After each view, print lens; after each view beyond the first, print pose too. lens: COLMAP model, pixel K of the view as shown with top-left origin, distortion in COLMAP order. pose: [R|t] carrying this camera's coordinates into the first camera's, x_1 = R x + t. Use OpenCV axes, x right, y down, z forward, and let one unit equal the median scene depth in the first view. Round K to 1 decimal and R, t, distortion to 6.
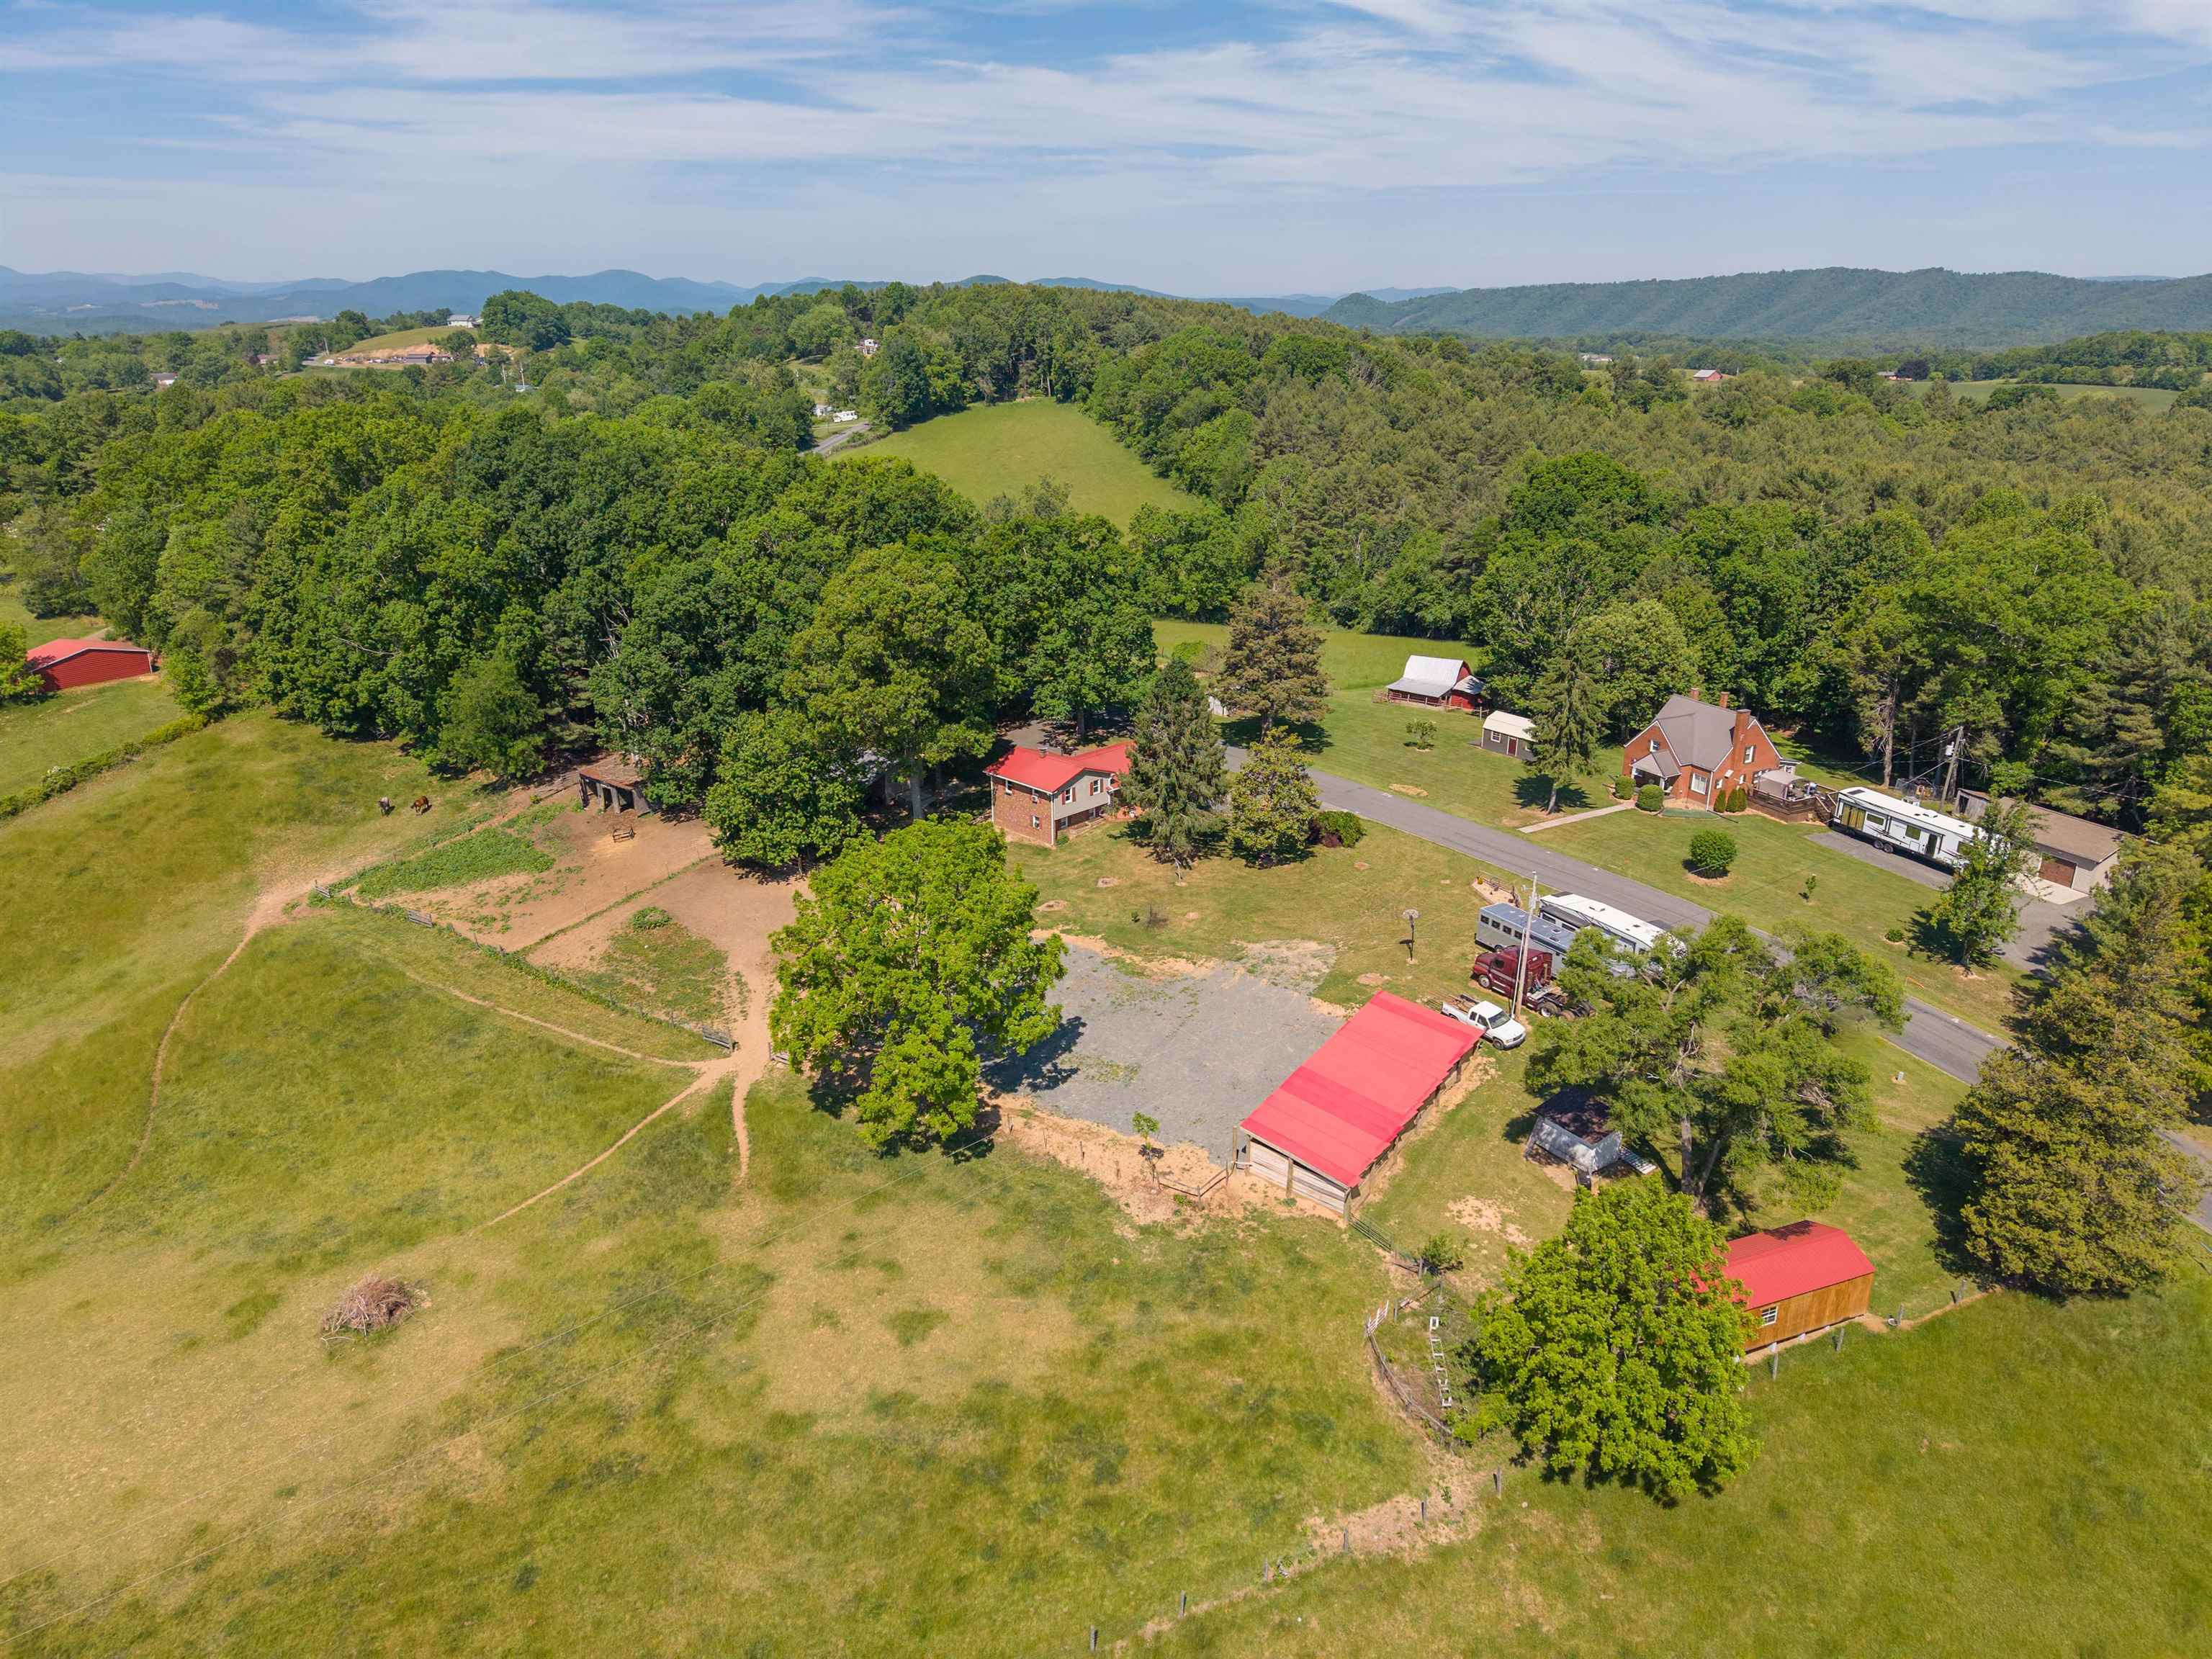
lens RADIAL K [[1472.9, 0, 1106.8], [0, 1472.9, 834.0], [0, 0, 1]] dist [0.033973, -0.032949]
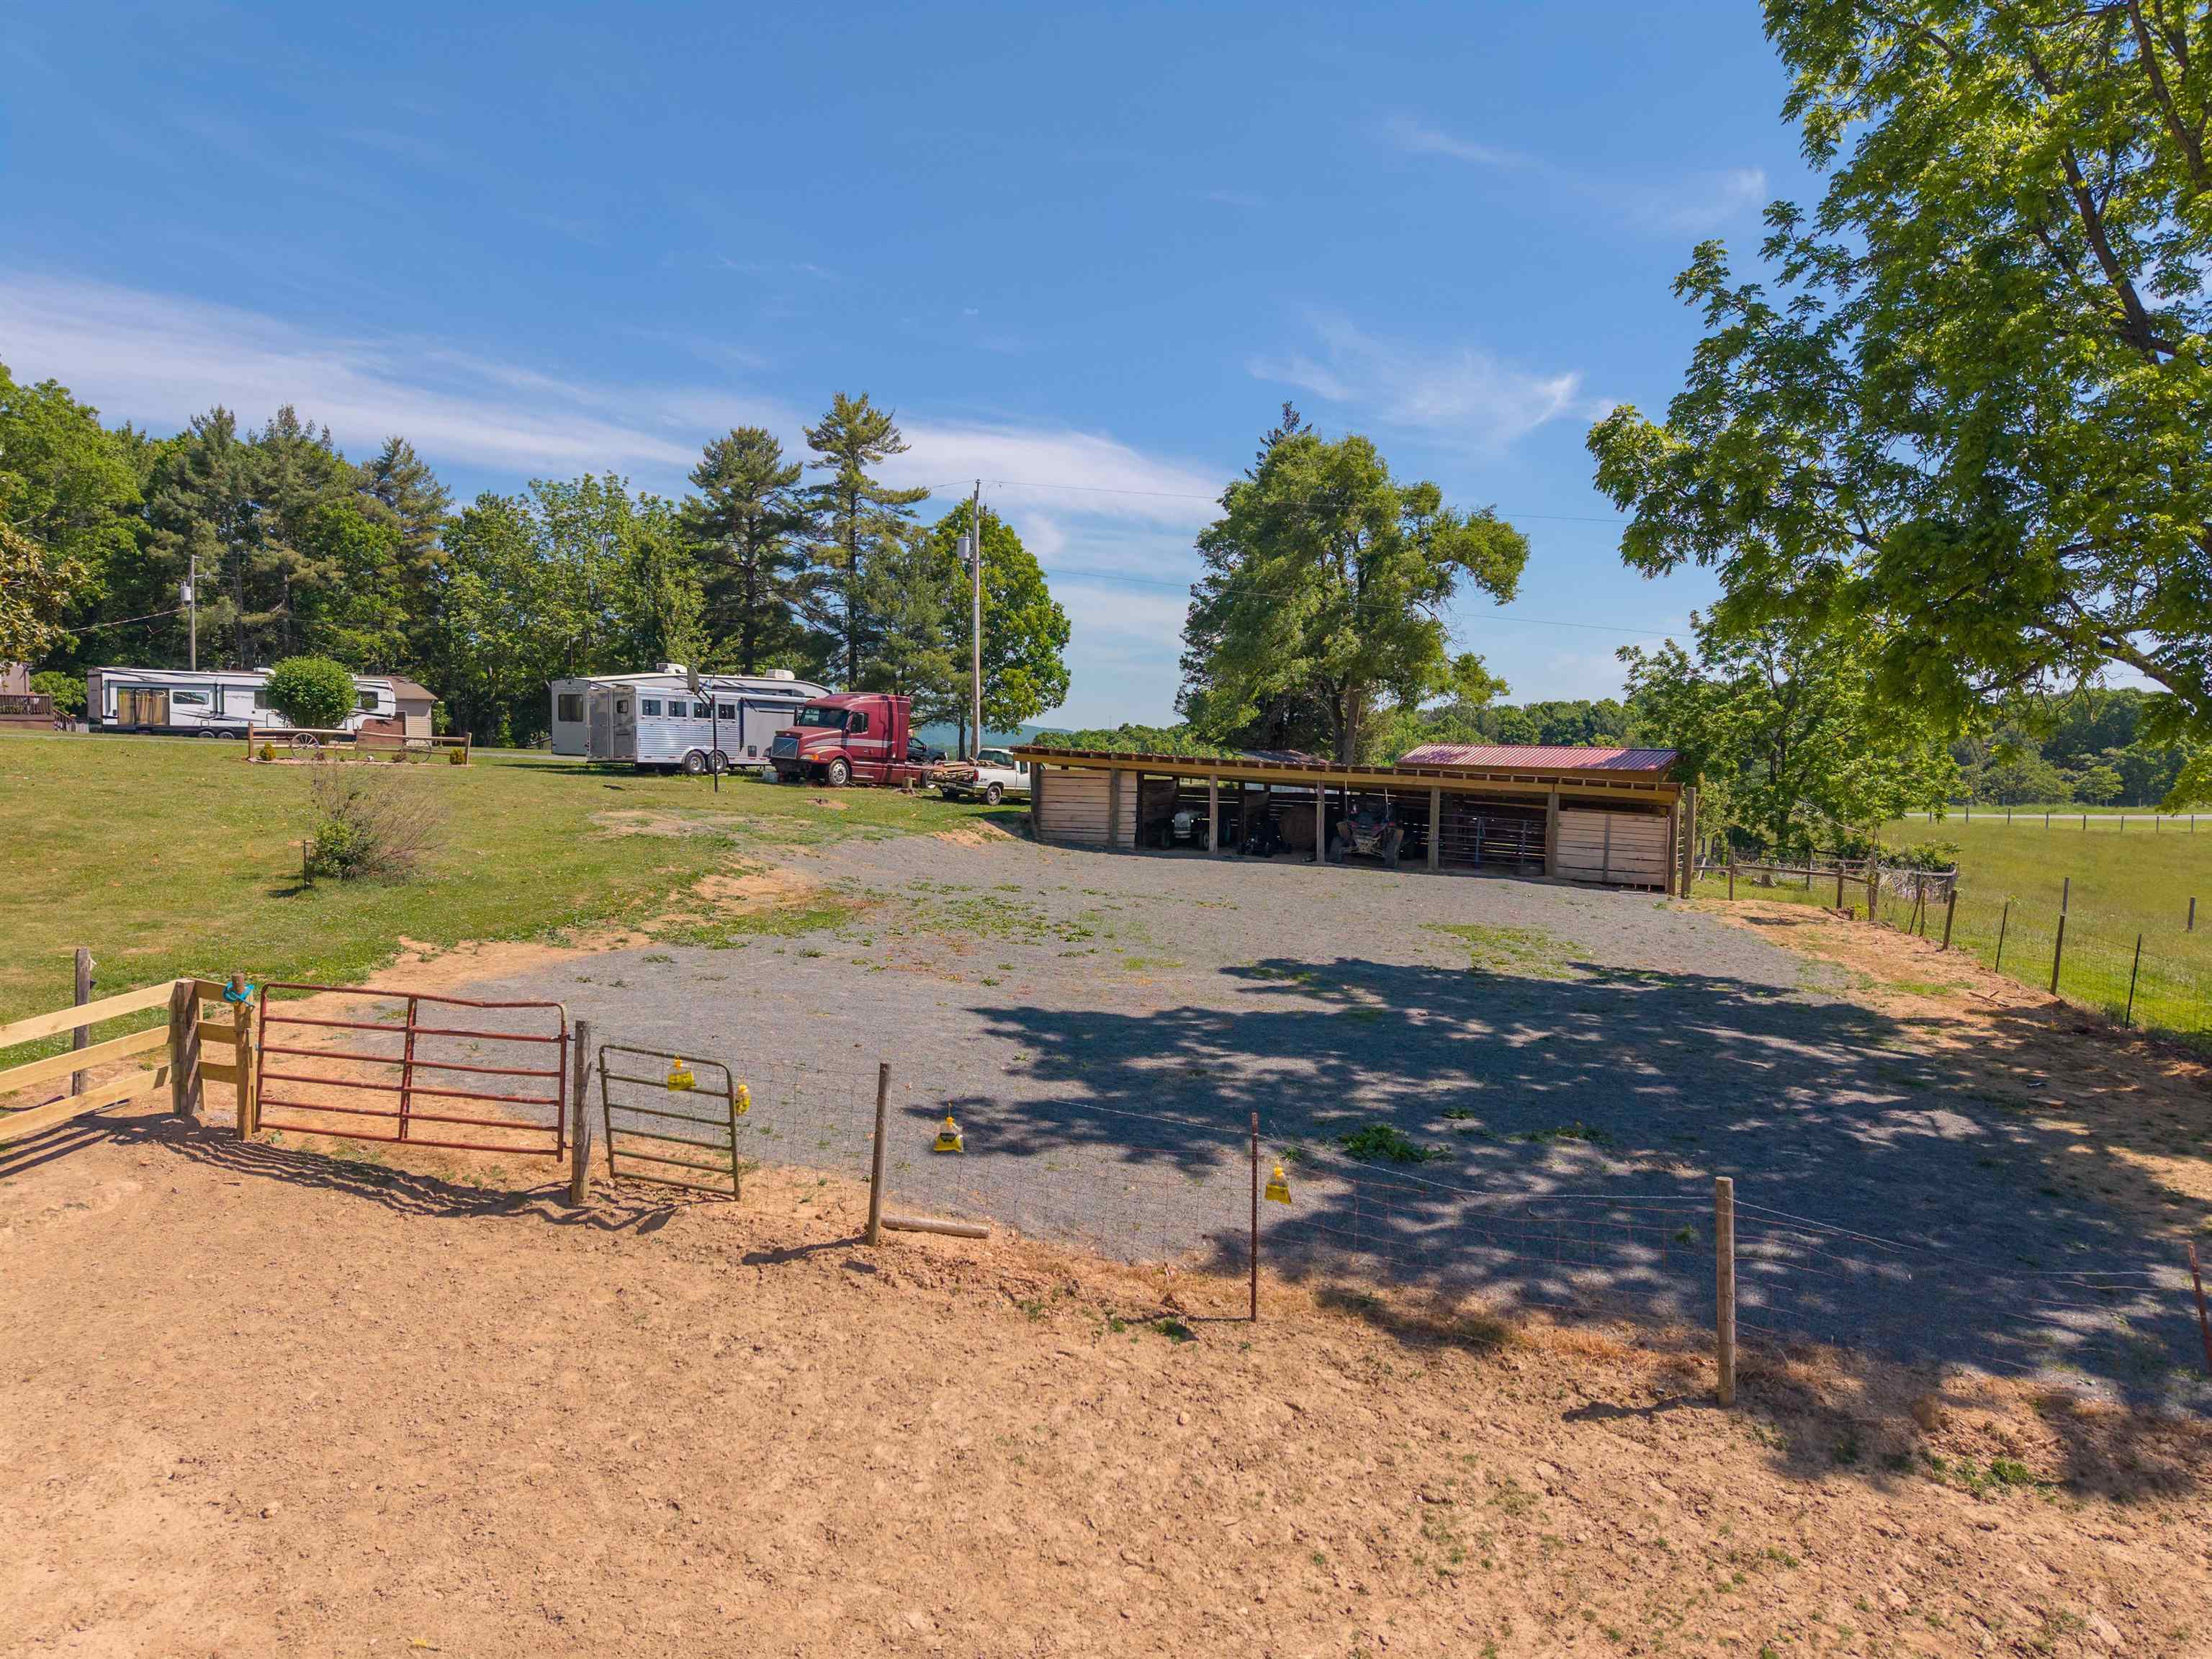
lens RADIAL K [[1472.9, 0, 1115.7], [0, 1472.9, 810.4], [0, 0, 1]] dist [0.033973, -0.032949]
pose [[-0.379164, -0.045570, 0.924207, -0.177888], [0.310496, 0.934613, 0.173467, 0.042416], [-0.871680, 0.352735, -0.340223, 0.839545]]
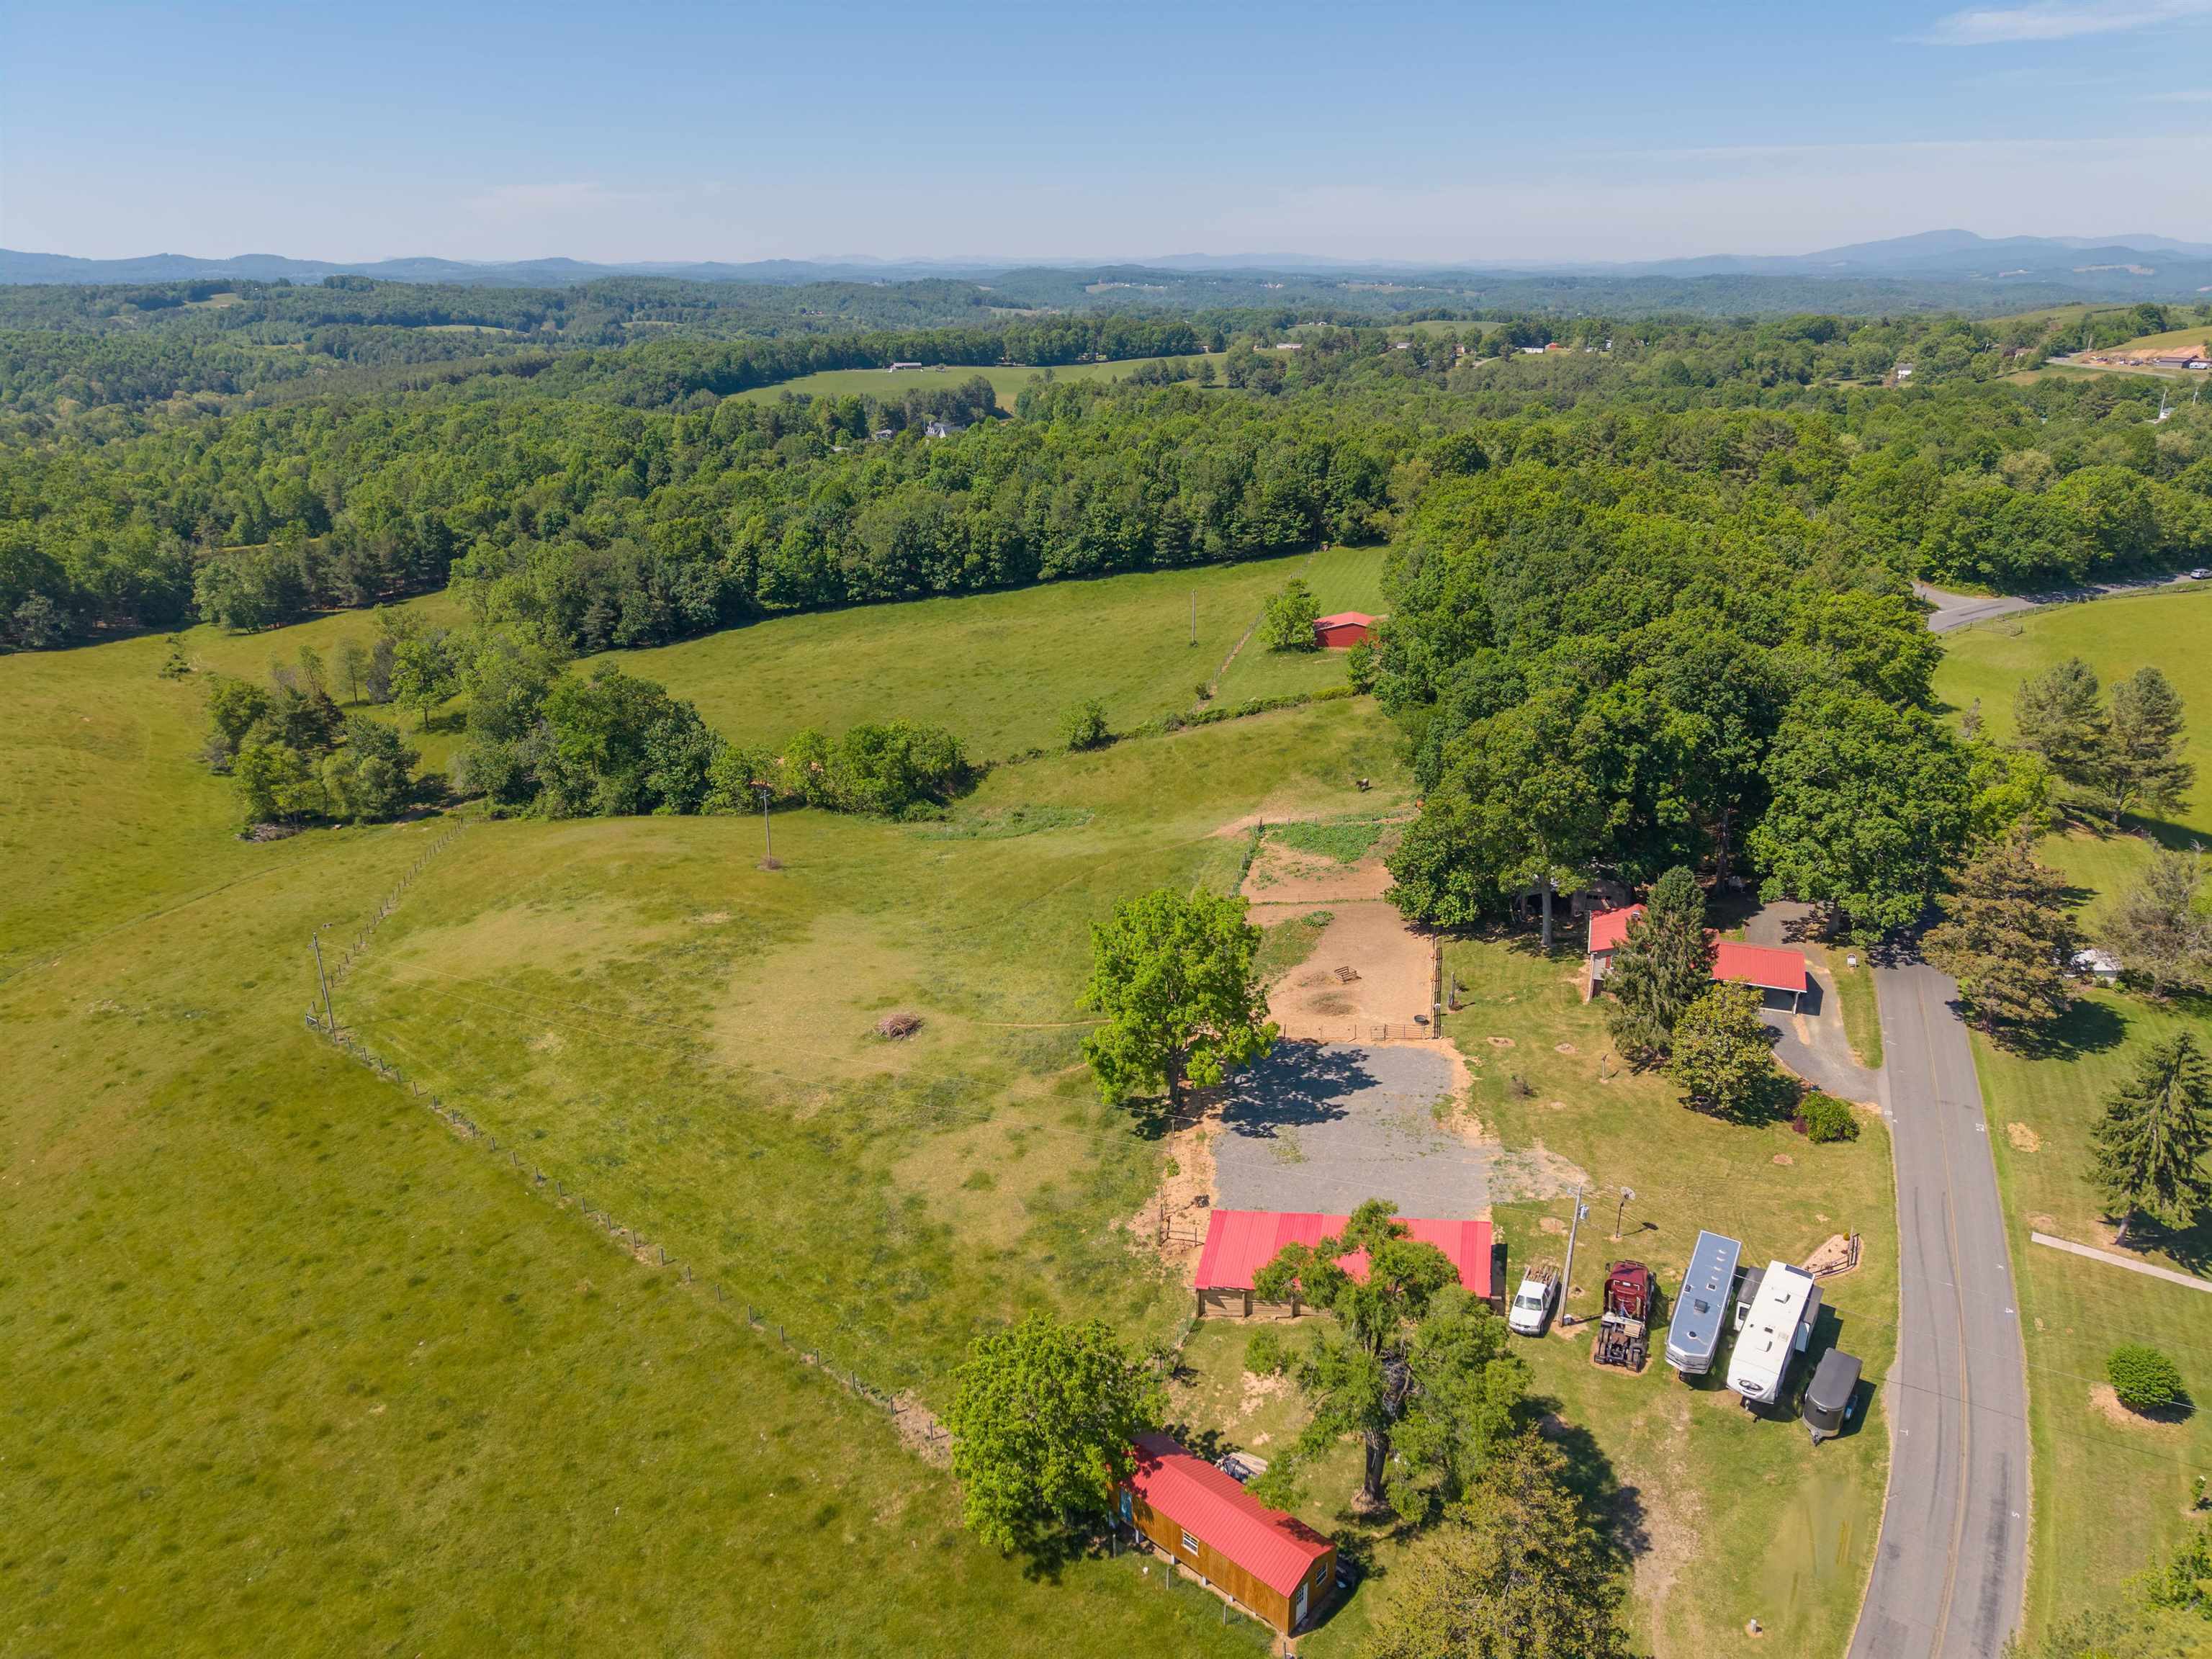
lens RADIAL K [[1472.9, 0, 1105.9], [0, 1472.9, 831.7], [0, 0, 1]] dist [0.033973, -0.032949]
pose [[0.451744, 0.321159, -0.832336, 0.618940], [-0.305349, 0.932271, 0.193993, -0.195811], [0.838265, 0.166518, 0.519214, 0.146666]]
